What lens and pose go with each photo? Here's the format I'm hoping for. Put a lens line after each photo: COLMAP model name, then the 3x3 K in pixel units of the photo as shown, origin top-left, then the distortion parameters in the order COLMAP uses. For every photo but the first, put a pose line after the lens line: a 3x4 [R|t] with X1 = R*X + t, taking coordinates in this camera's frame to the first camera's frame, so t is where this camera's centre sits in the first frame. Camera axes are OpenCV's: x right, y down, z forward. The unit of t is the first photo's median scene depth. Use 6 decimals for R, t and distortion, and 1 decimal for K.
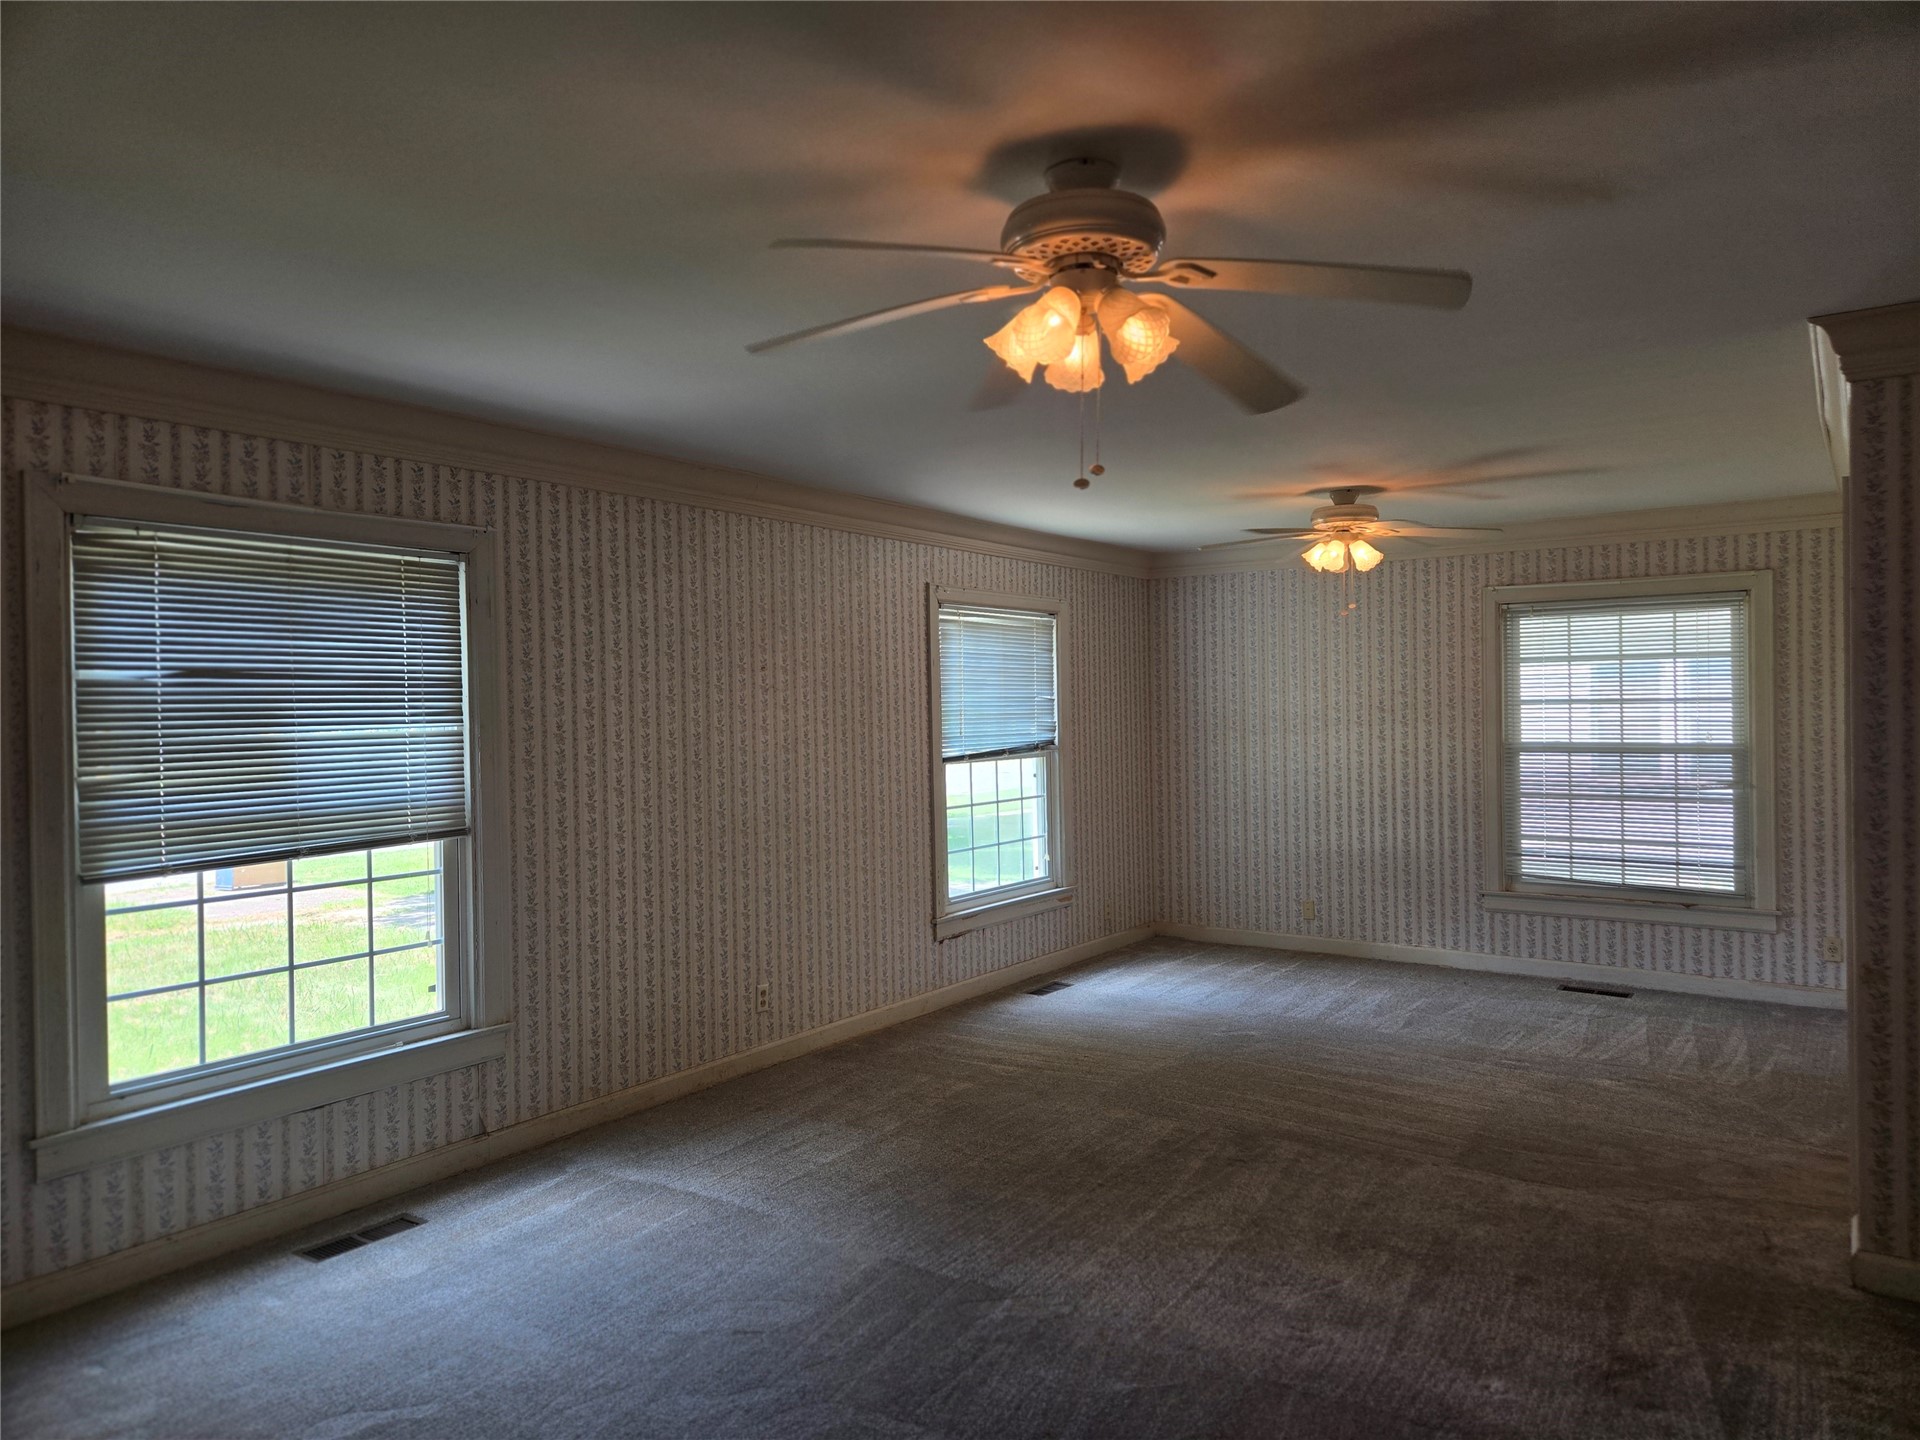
lens RADIAL K [[1284.5, 0, 969.3], [0, 1284.5, 718.0], [0, 0, 1]] dist [0.072271, -0.059811]
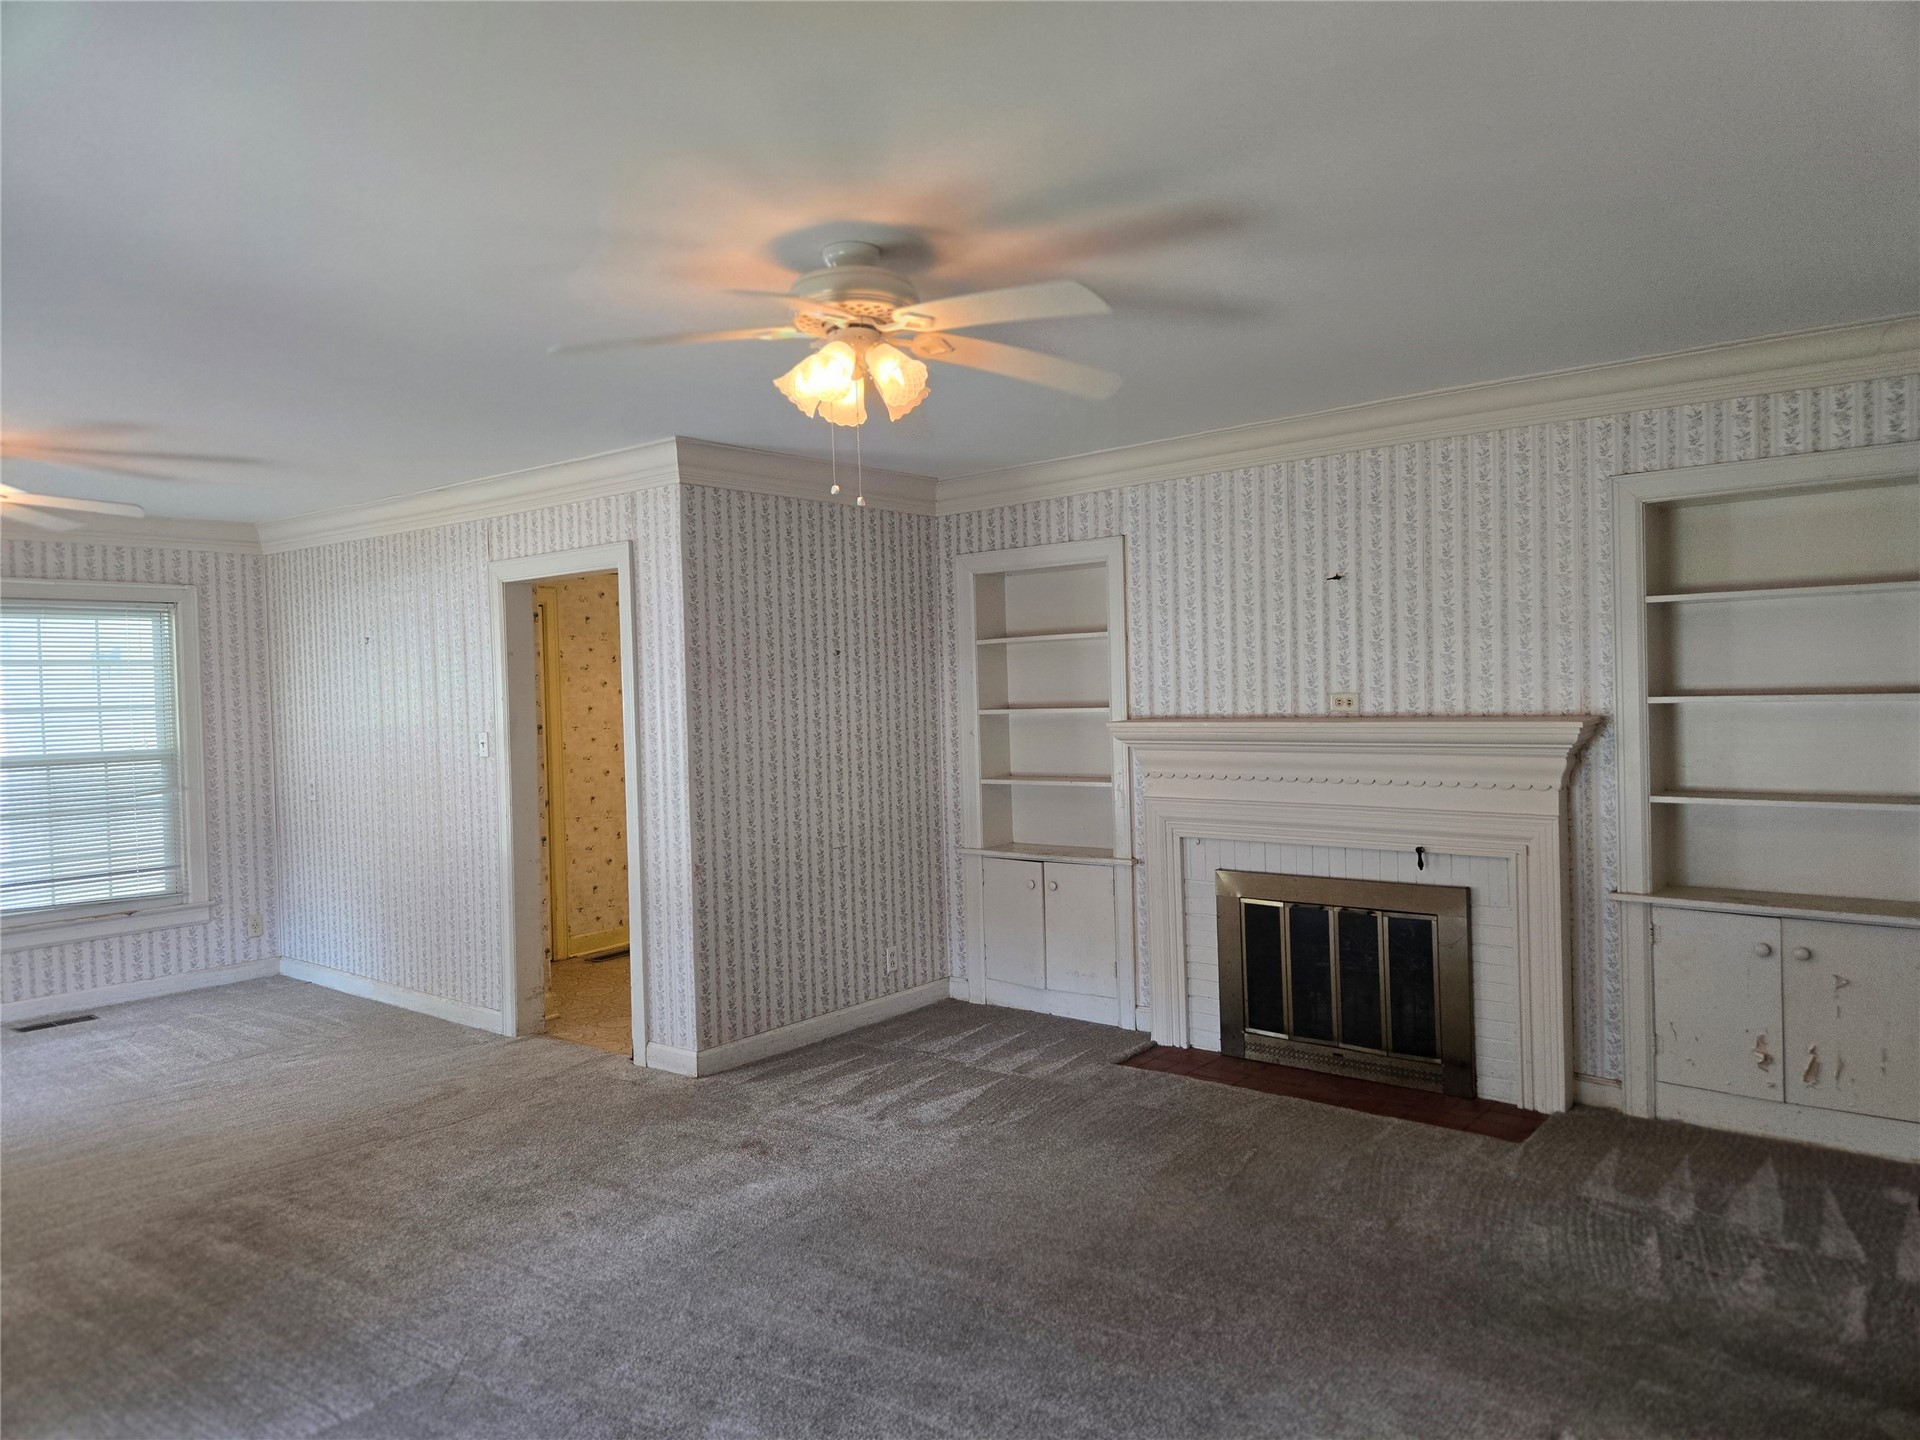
lens RADIAL K [[1284.5, 0, 959.8], [0, 1284.5, 712.4], [0, 0, 1]] dist [0.072271, -0.059811]
pose [[0.073387, -0.009740, 0.997256, -0.401415], [0.035035, 0.999360, 0.007182, 0.005106], [-0.996688, 0.034412, 0.073682, 0.288585]]
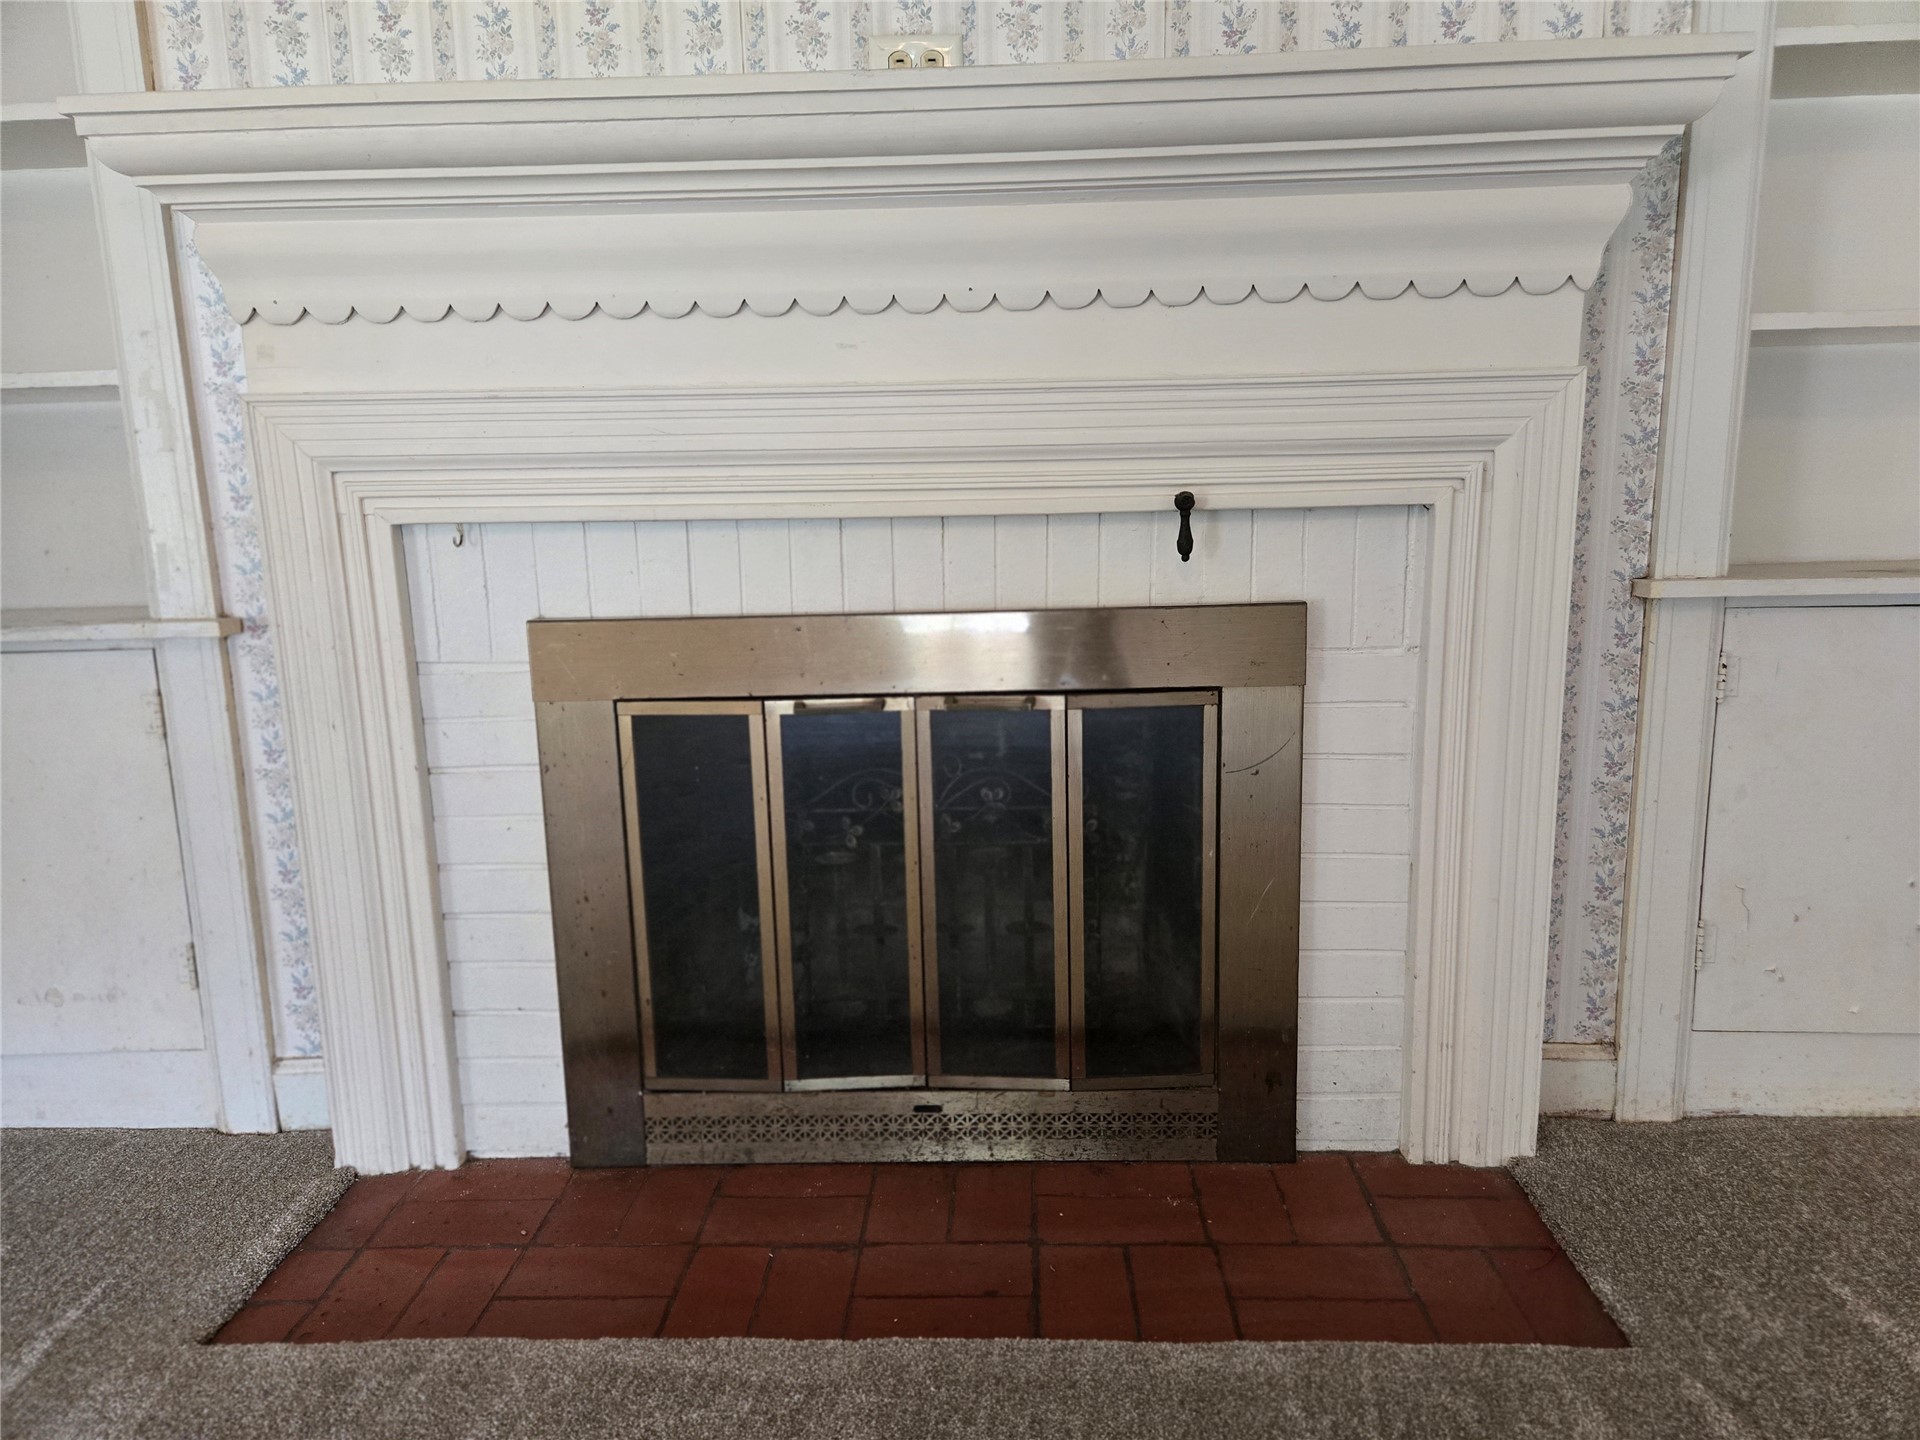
lens RADIAL K [[1284.5, 0, 955.7], [0, 1284.5, 729.1], [0, 0, 1]] dist [0.072271, -0.059811]
pose [[-0.539257, -0.127132, 0.832490, 0.129907], [0.036537, 0.984077, 0.173948, 0.090629], [-0.841349, 0.124219, -0.526025, 0.258841]]
